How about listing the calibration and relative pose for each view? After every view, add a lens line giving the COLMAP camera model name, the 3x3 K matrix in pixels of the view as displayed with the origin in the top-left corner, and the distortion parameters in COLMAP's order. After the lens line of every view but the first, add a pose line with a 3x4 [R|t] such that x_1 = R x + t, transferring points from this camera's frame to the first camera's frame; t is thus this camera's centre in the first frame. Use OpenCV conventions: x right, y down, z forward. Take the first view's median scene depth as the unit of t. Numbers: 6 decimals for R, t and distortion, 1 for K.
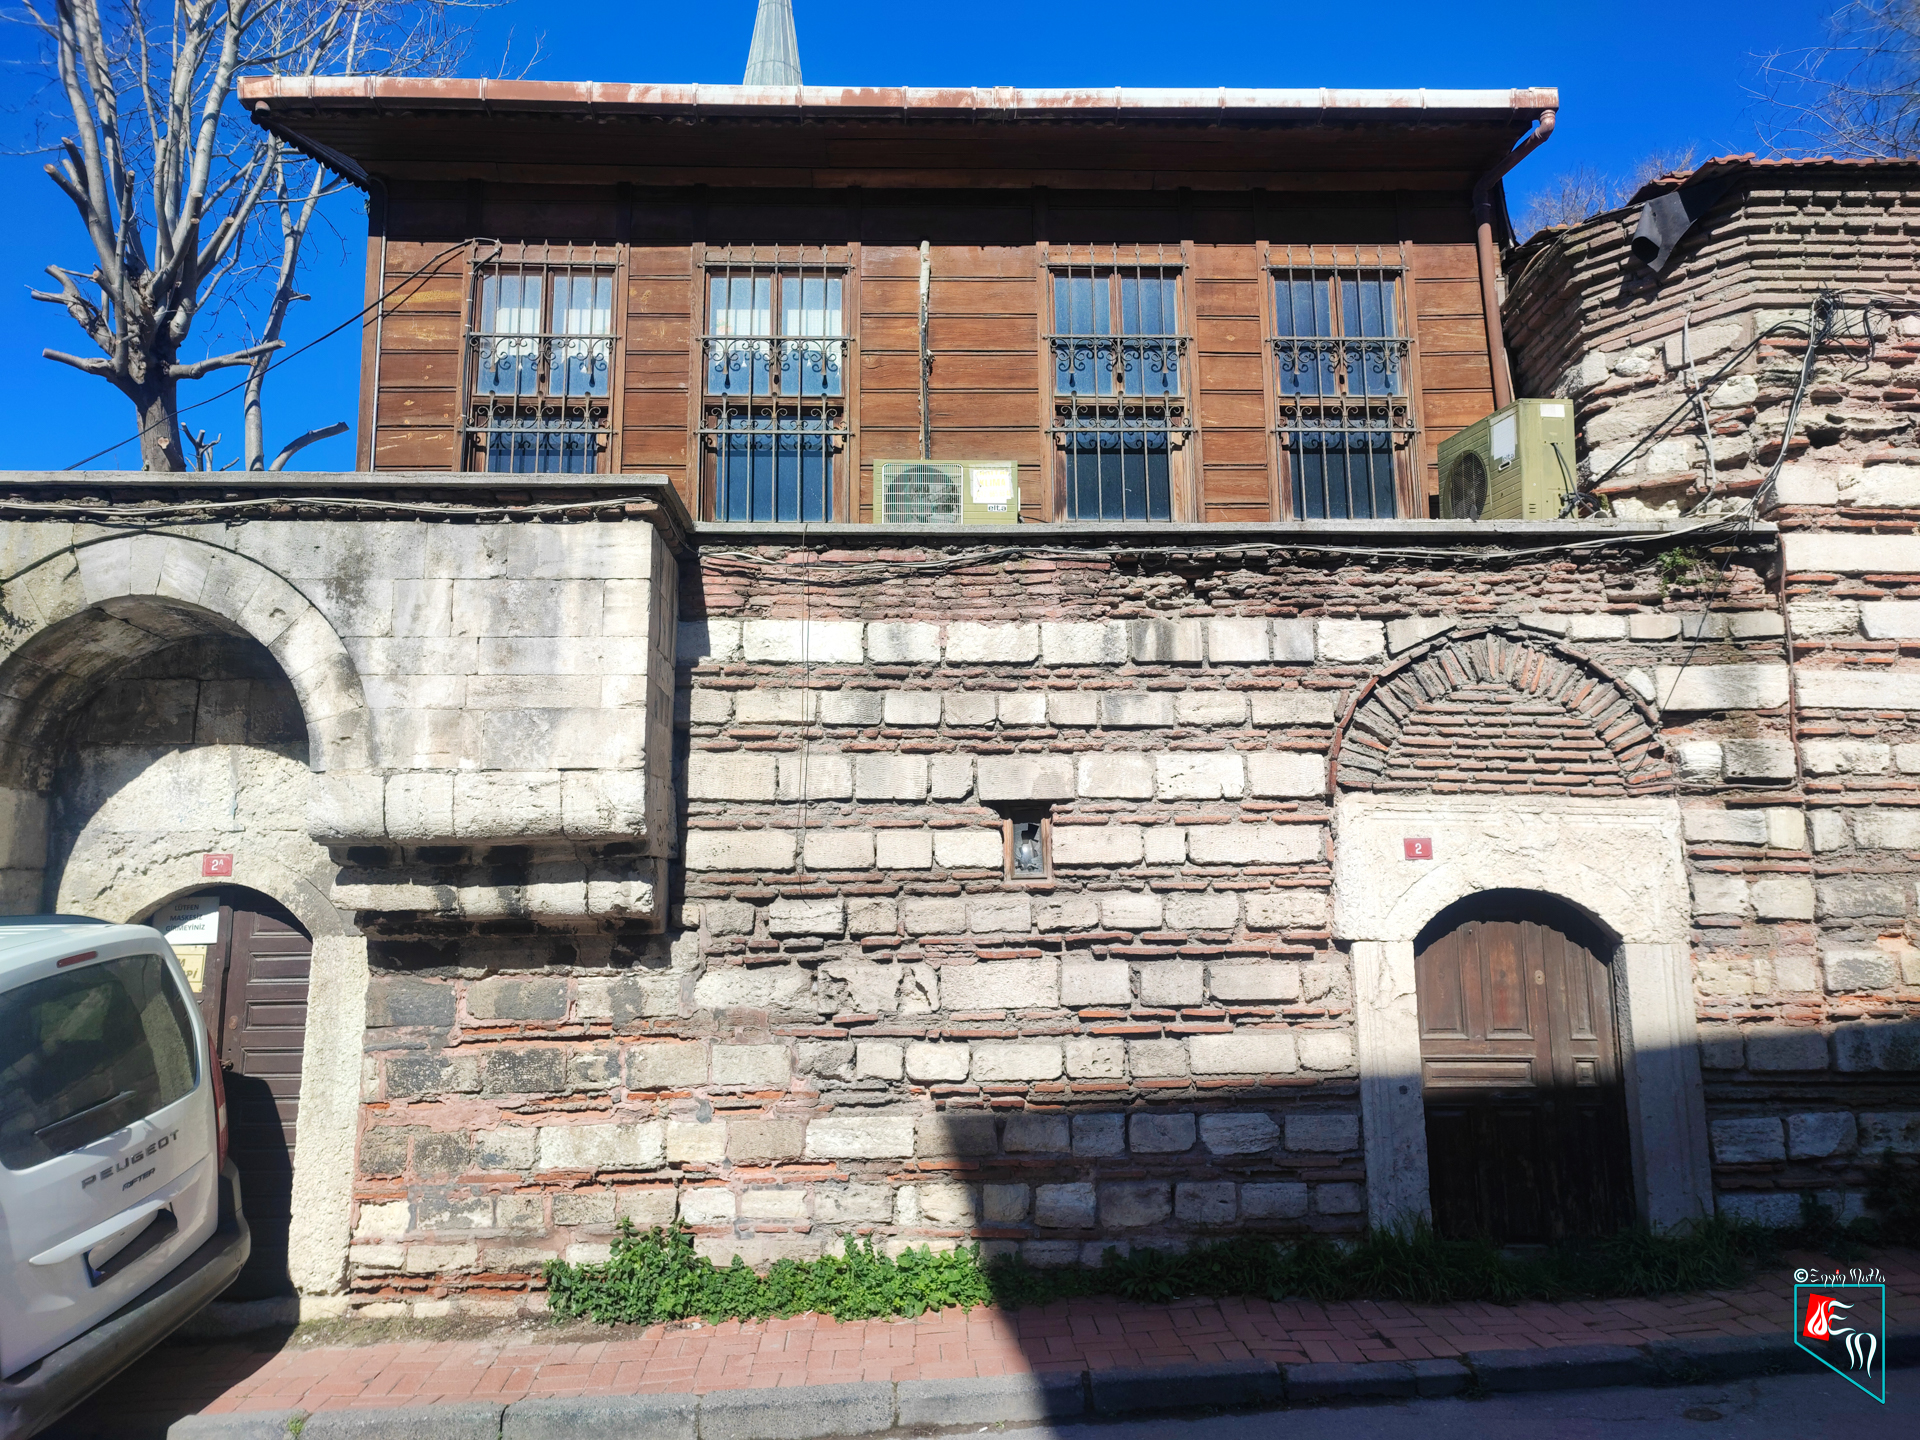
lens RADIAL K [[1415.6, 0, 960.8], [0, 1415.6, 729.4], [0, 0, 1]] dist [0.032353, -0.001264]
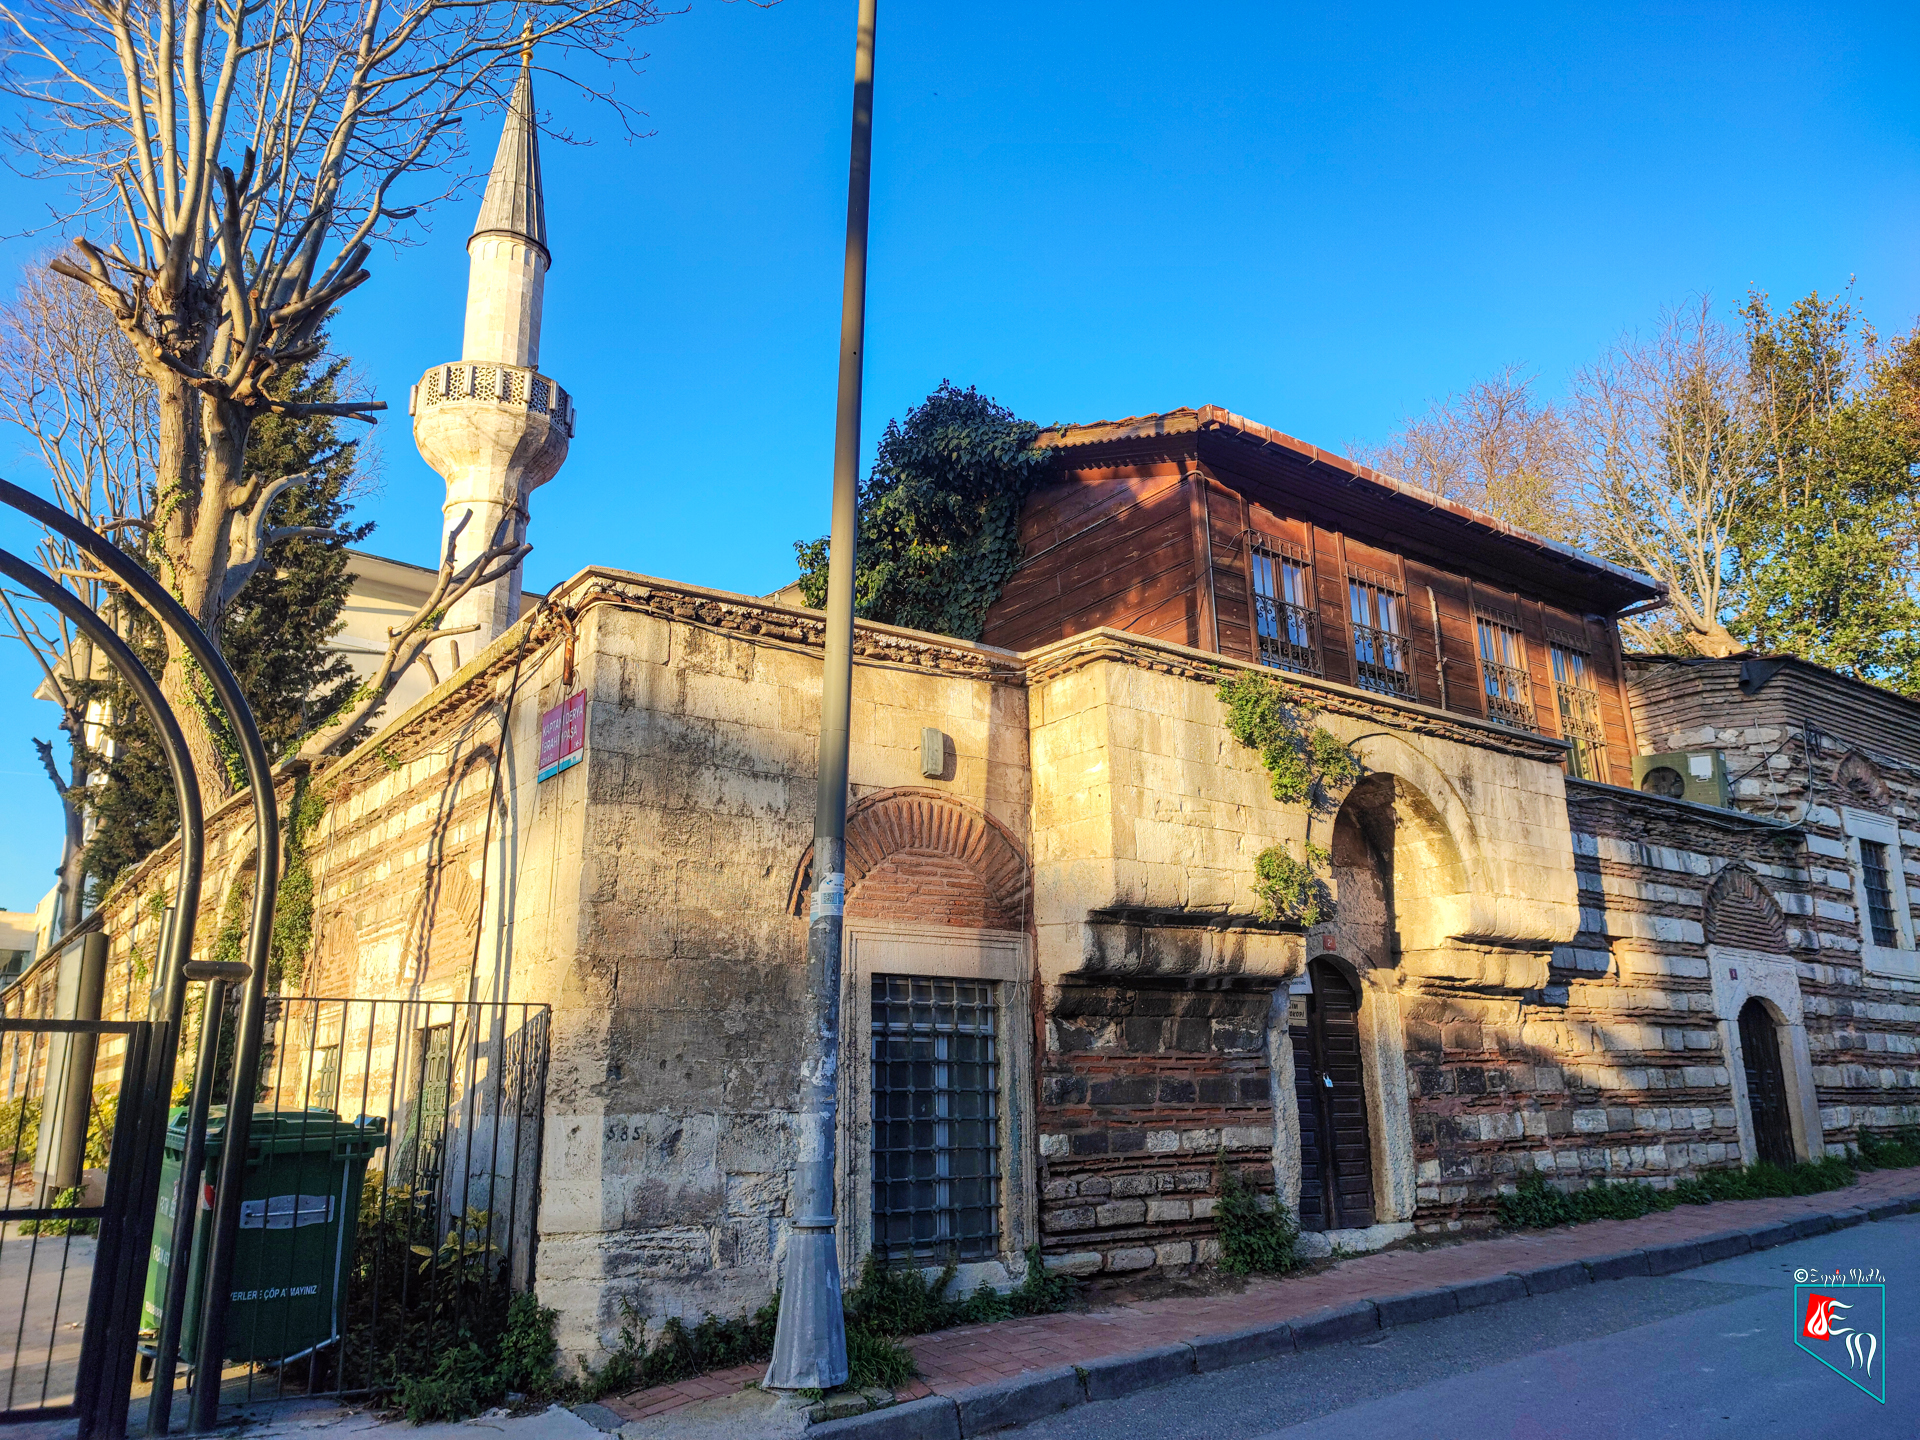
lens RADIAL K [[1415.6, 0, 955.4], [0, 1415.6, 713.6], [0, 0, 1]] dist [0.032353, -0.001264]
pose [[0.811364, 0.154922, 0.563638, -1.819274], [-0.103761, 0.987098, -0.121950, 0.084076], [-0.575258, 0.040462, 0.816970, -0.028576]]
